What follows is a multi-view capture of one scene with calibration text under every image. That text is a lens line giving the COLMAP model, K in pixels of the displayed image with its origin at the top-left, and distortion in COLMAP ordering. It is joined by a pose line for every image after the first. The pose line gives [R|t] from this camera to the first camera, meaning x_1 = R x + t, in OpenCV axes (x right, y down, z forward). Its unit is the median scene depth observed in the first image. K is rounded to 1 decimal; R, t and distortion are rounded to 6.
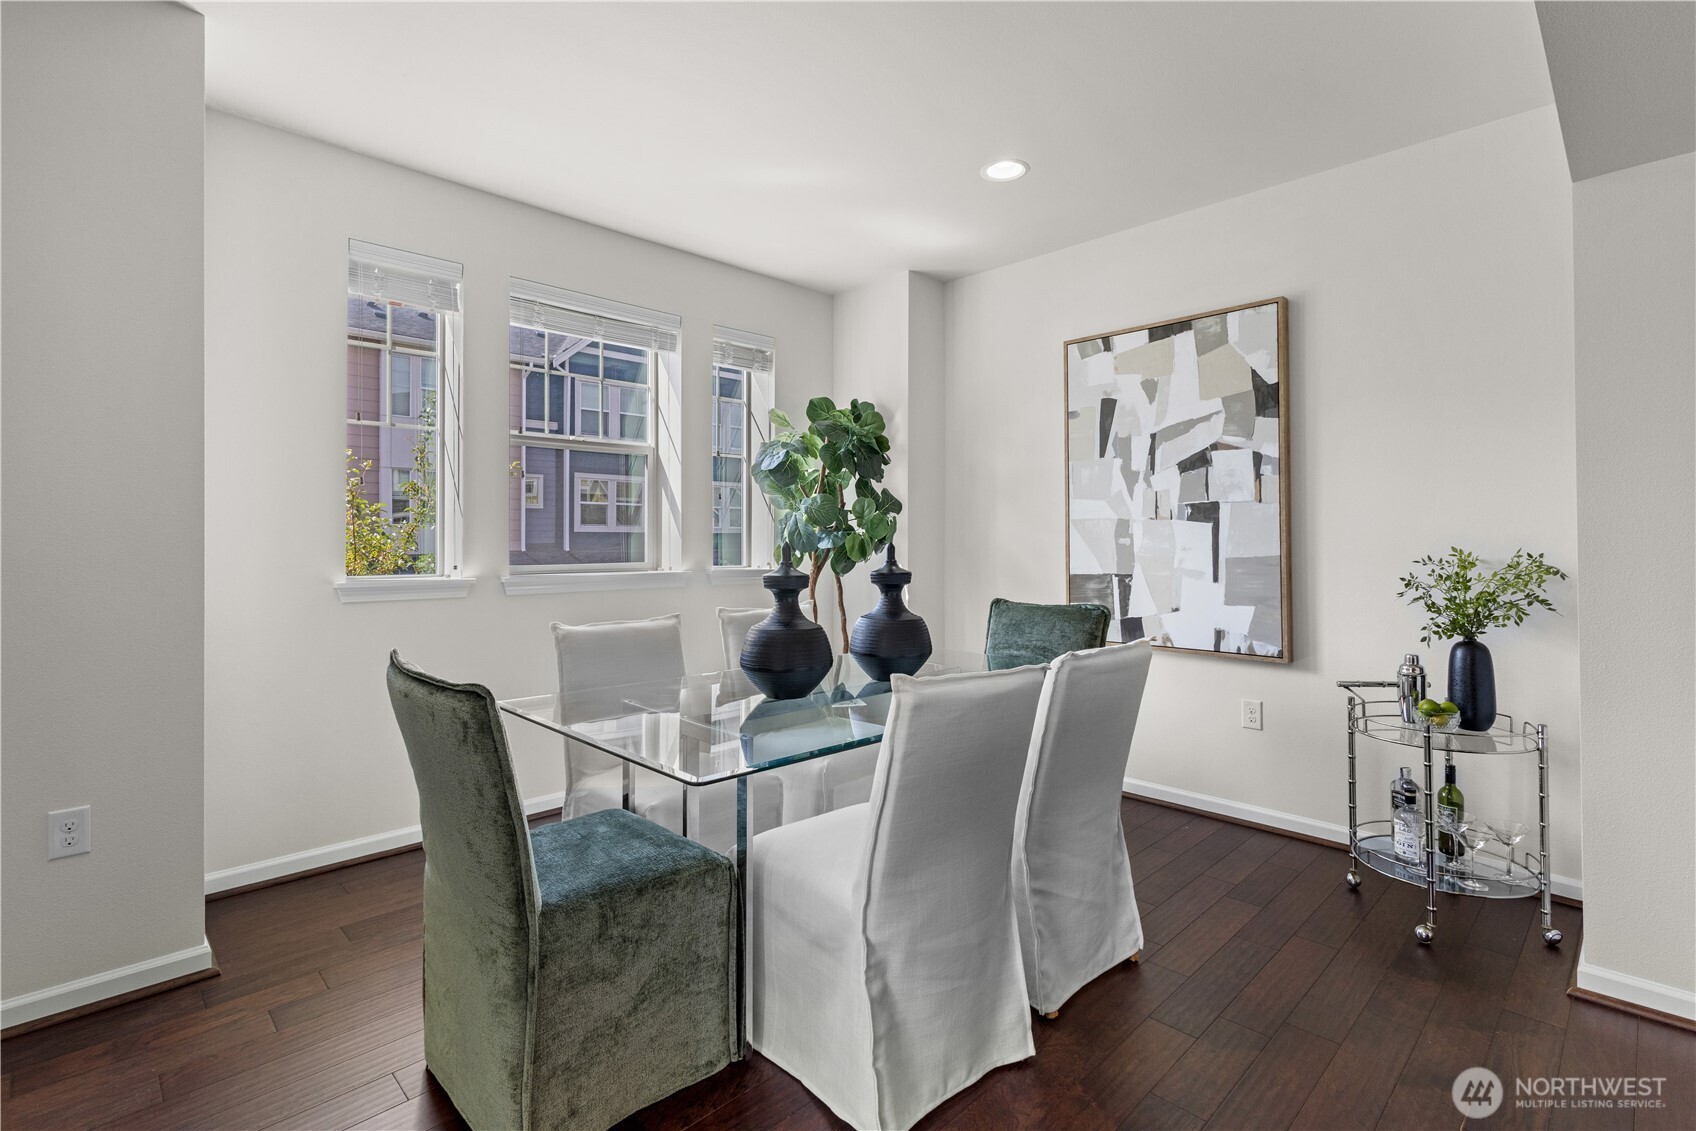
lens RADIAL K [[778.6, 0, 850.9], [0, 778.6, 541.6], [0, 0, 1]] dist [0.005724, -0.001303]
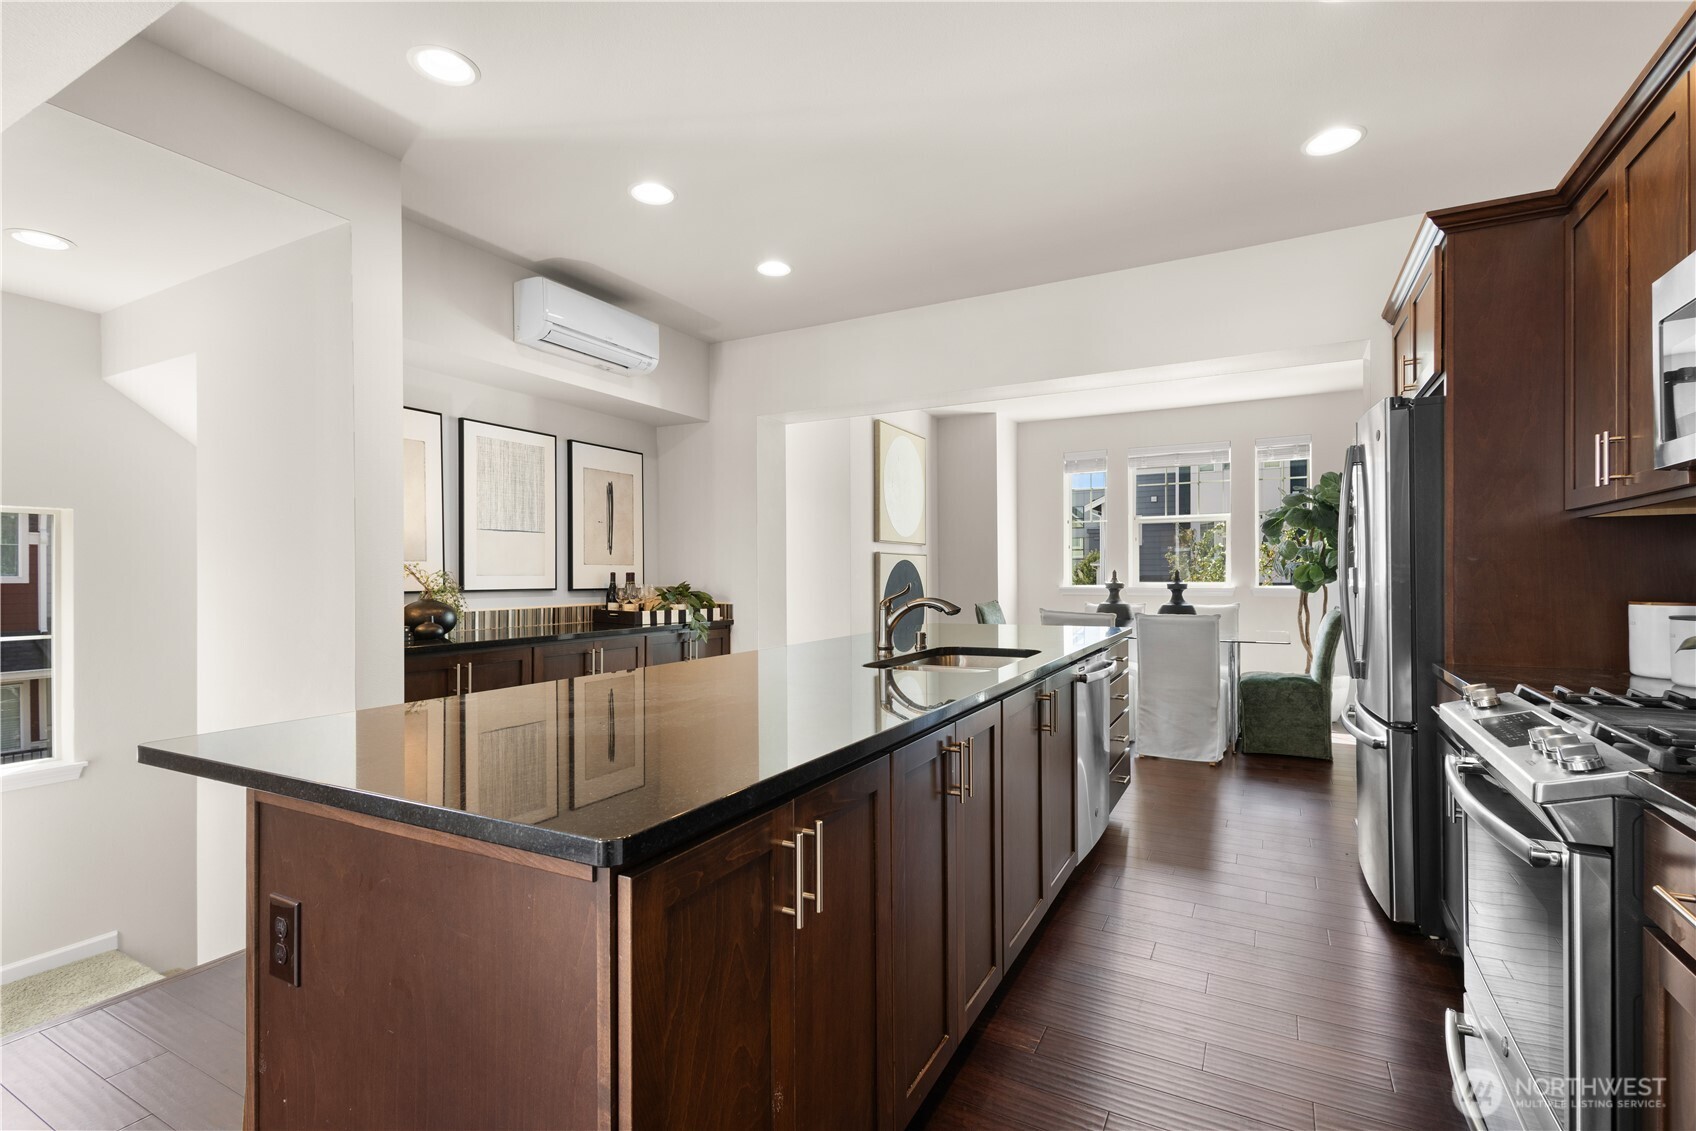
lens RADIAL K [[778.6, 0, 837.6], [0, 778.6, 575.4], [0, 0, 1]] dist [0.005724, -0.001303]
pose [[0.285301, 0.002776, -0.958434, 1.401295], [0.011490, 0.999914, 0.006316, -0.008839], [0.958369, -0.012815, 0.285245, -0.400749]]
